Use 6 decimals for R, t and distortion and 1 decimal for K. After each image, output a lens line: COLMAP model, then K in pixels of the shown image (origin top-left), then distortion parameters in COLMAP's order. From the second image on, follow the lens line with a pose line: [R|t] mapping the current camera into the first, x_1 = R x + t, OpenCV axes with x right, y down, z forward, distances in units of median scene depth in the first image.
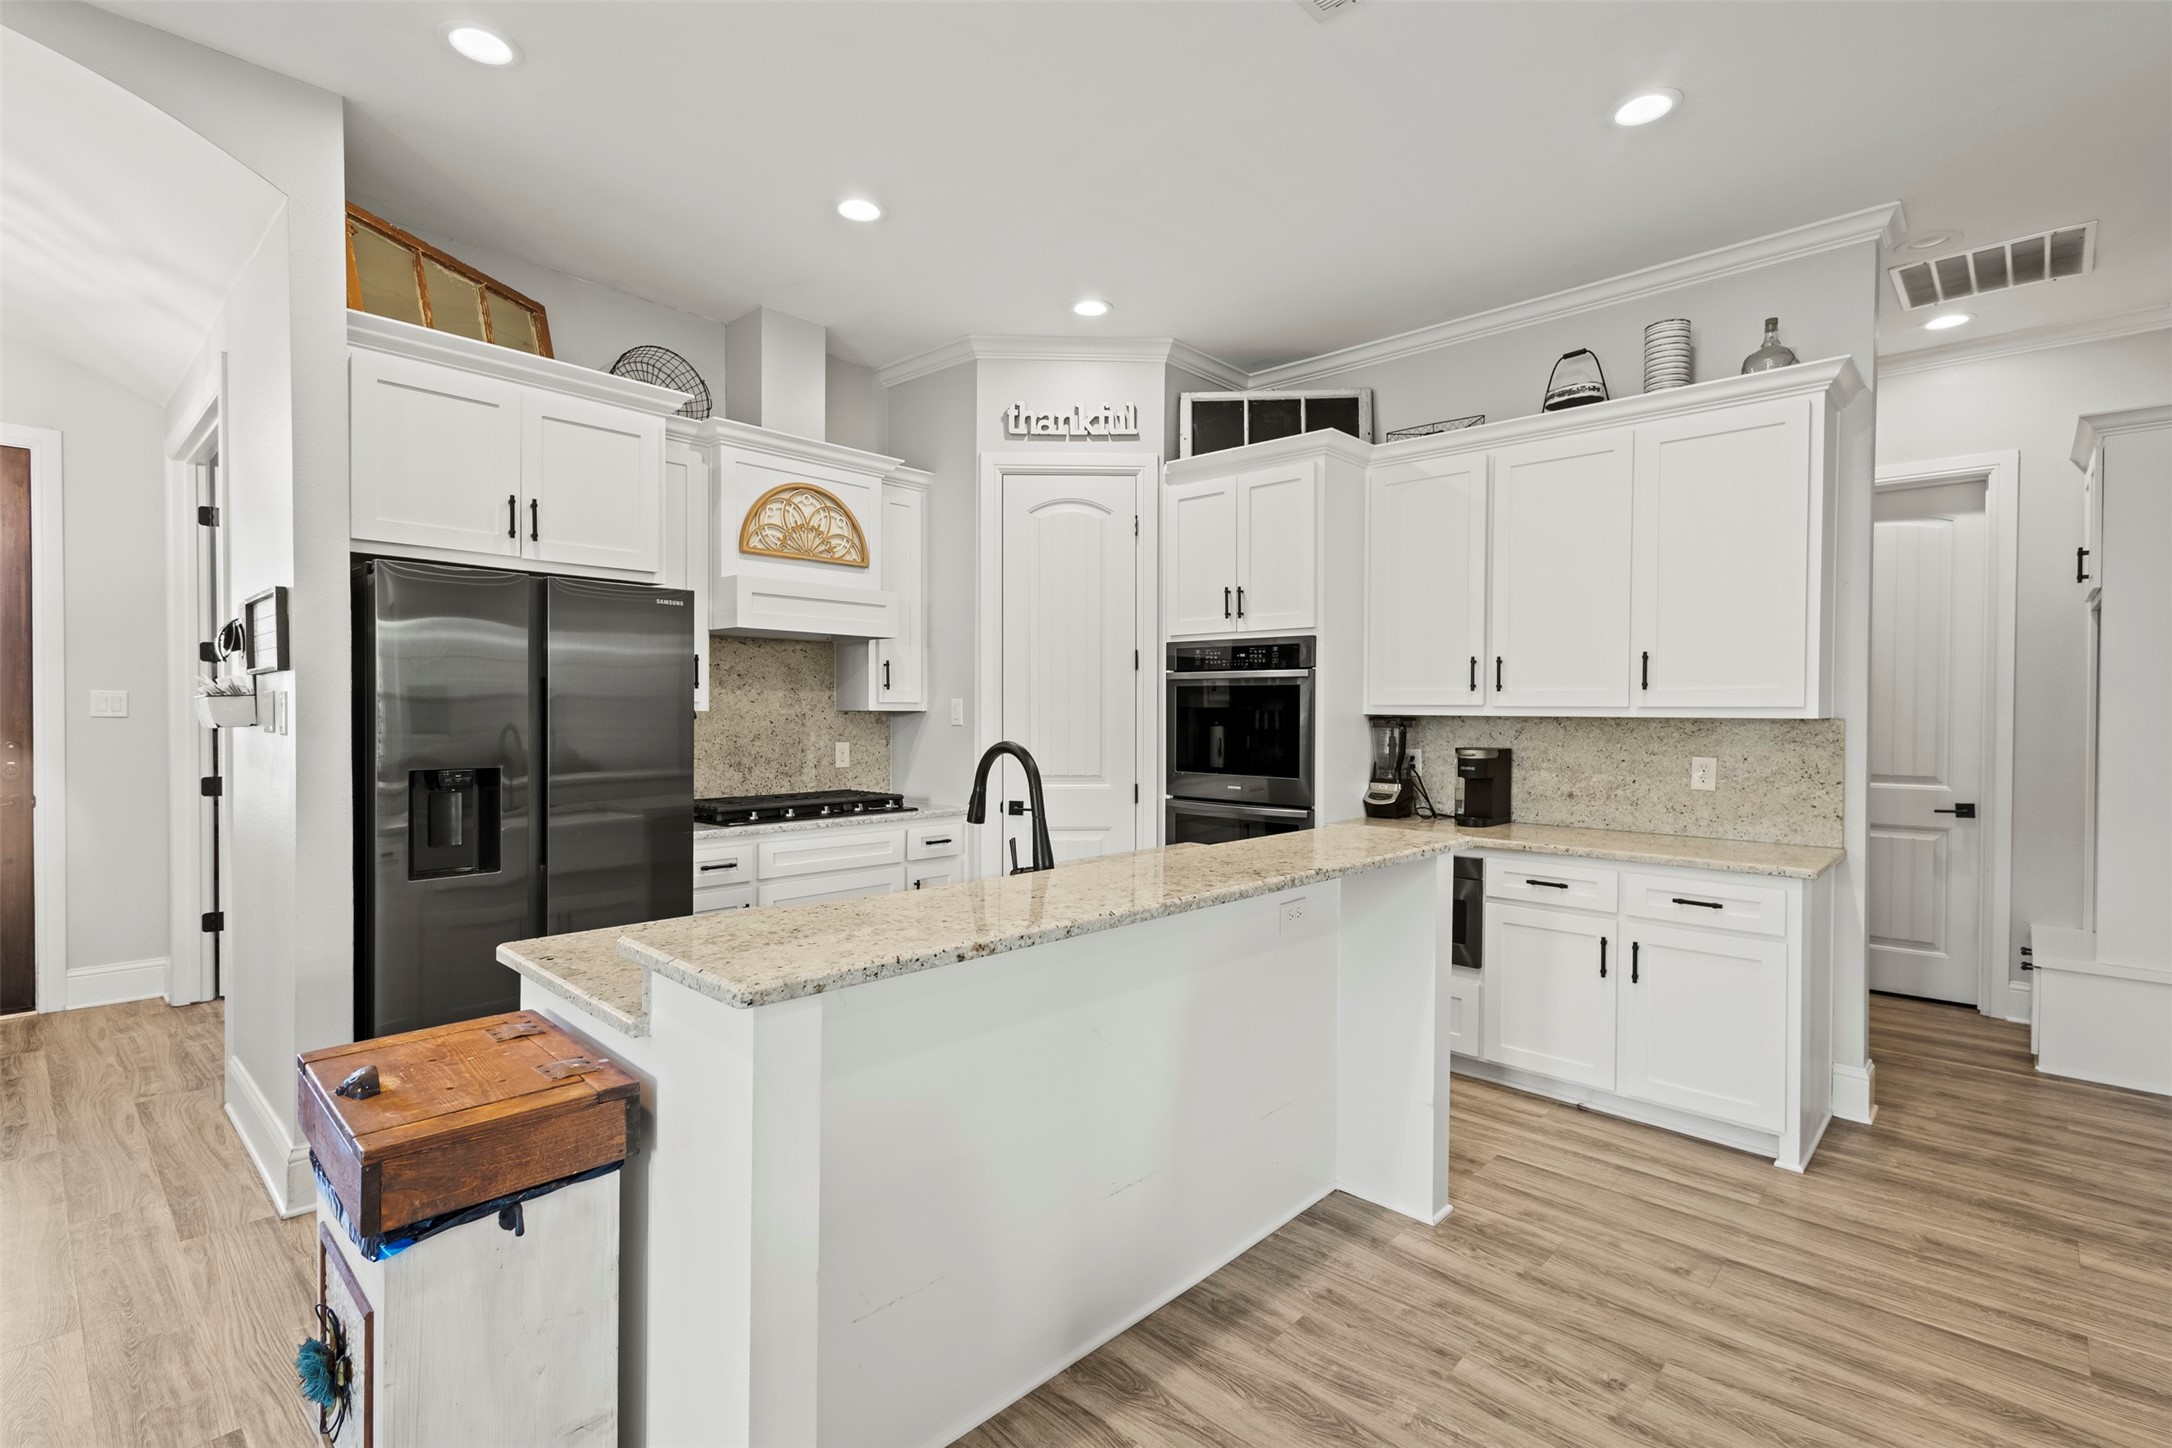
lens RADIAL K [[1004.8, 0, 1086.0], [0, 1004.8, 724.0], [0, 0, 1]] dist [0.013790, -0.004972]
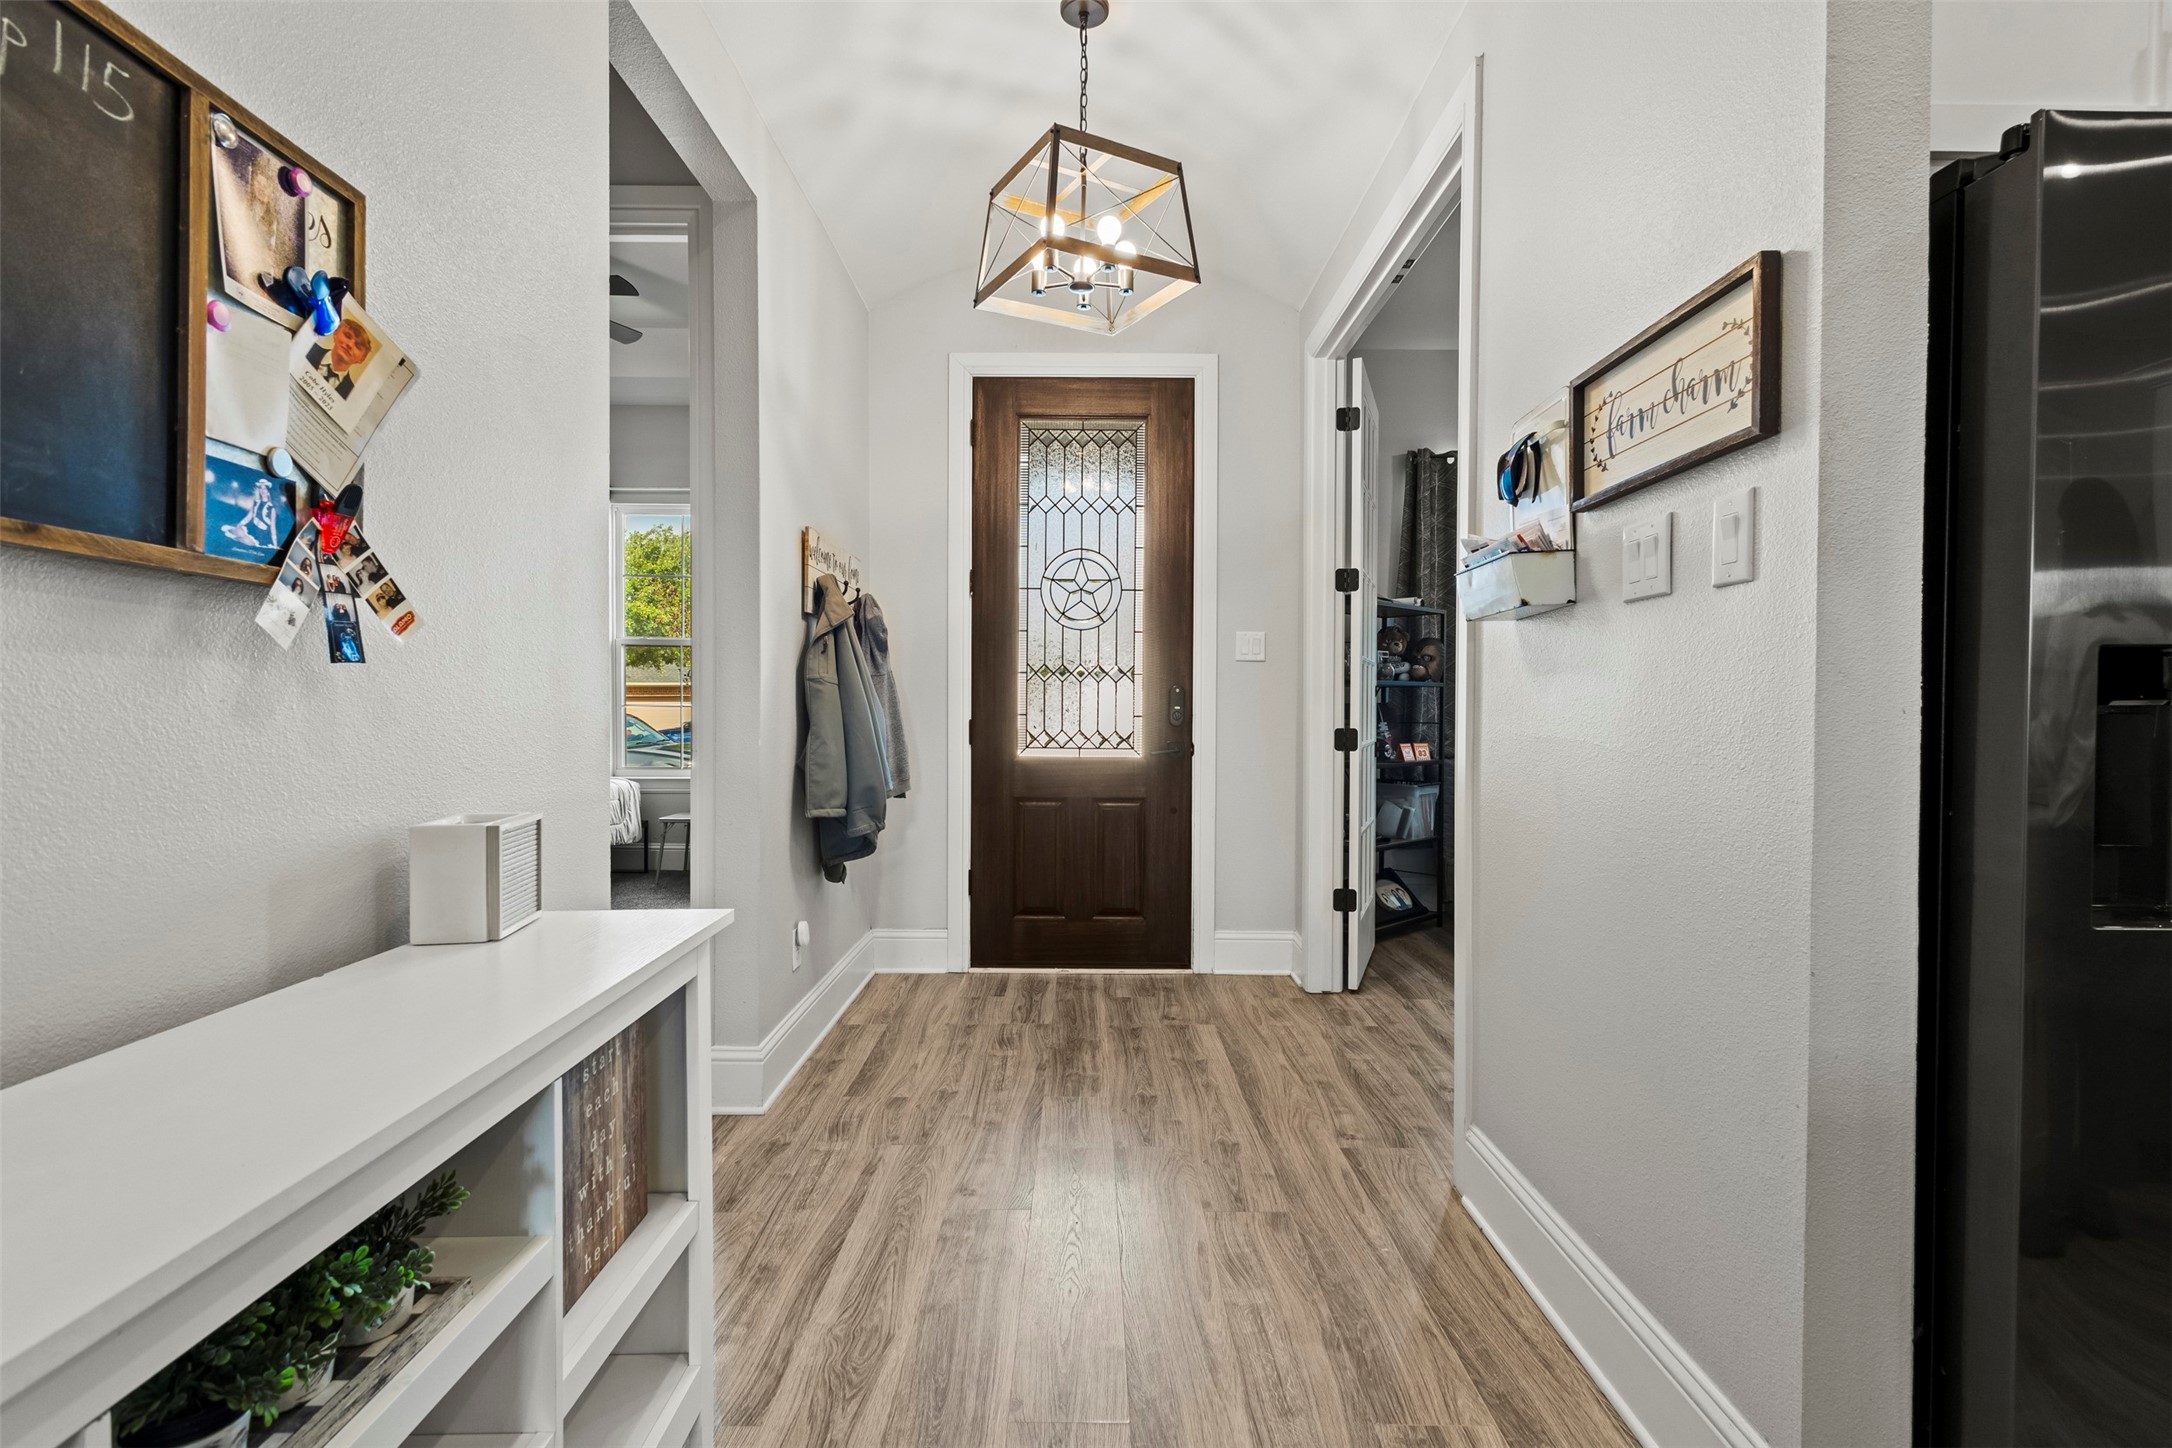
lens RADIAL K [[1004.8, 0, 1086.0], [0, 1004.8, 724.0], [0, 0, 1]] dist [0.013790, -0.004972]
pose [[0.681013, 0.010035, -0.732202, -0.421455], [-0.011489, 0.999929, 0.003019, 0.051974], [0.732181, 0.006357, 0.681081, 0.288113]]
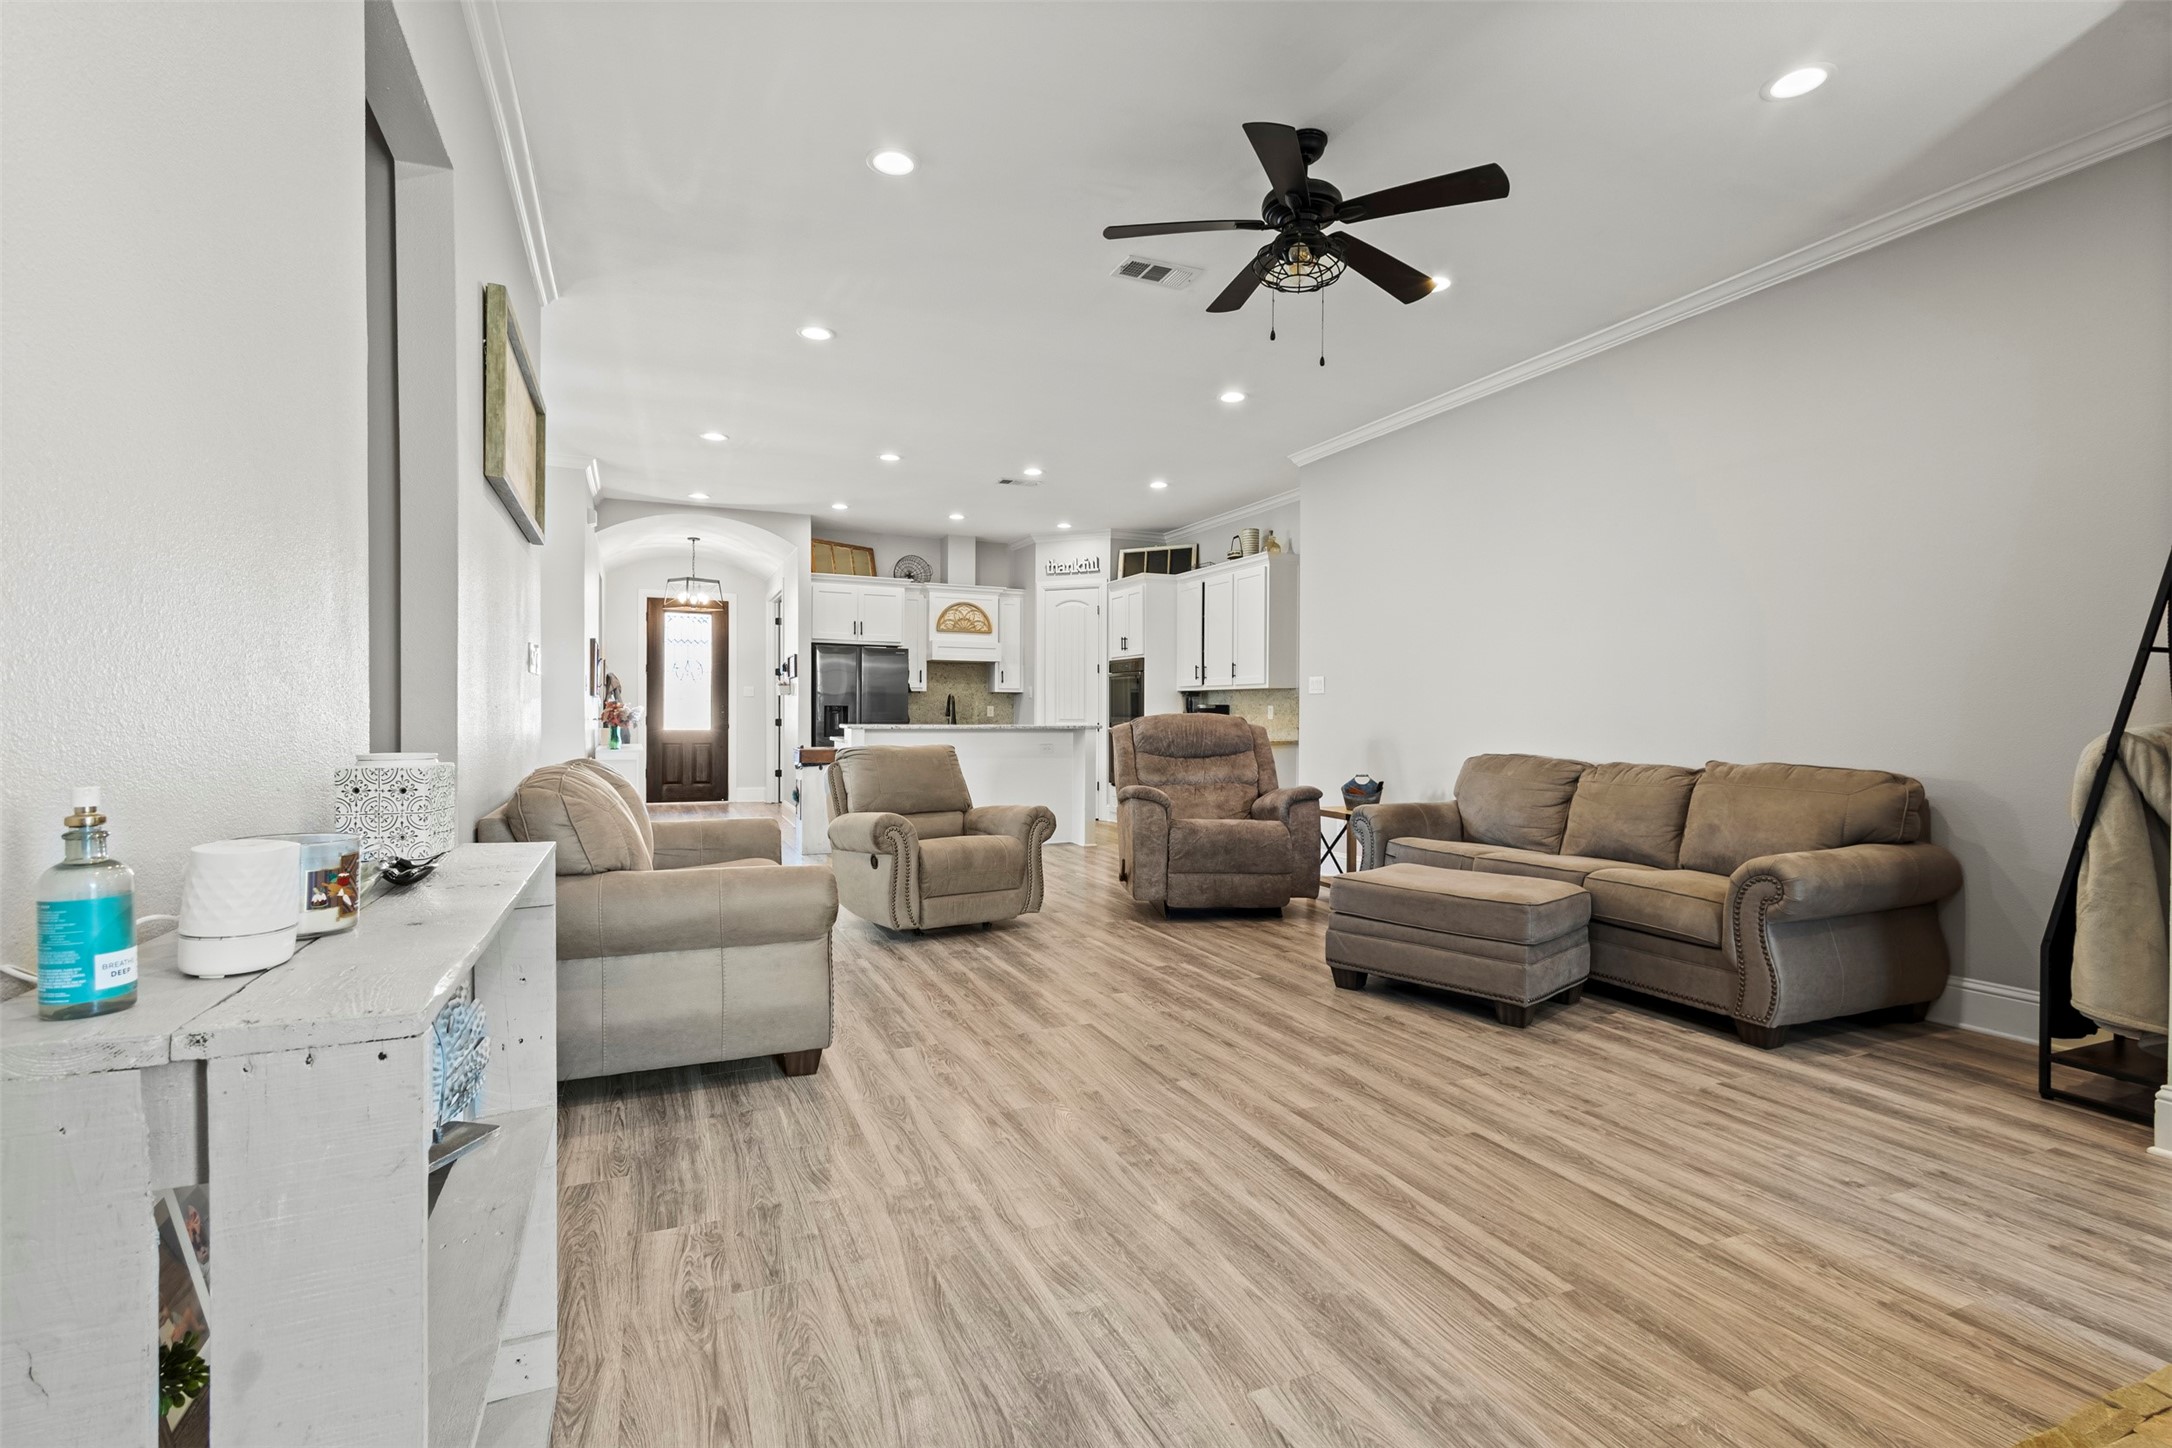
lens RADIAL K [[1004.8, 0, 1086.0], [0, 1004.8, 724.0], [0, 0, 1]] dist [0.013790, -0.004972]
pose [[0.916668, 0.003978, -0.399630, 1.008600], [-0.006984, 0.999957, -0.006066, 0.081831], [0.399588, 0.008351, 0.916657, -1.187613]]
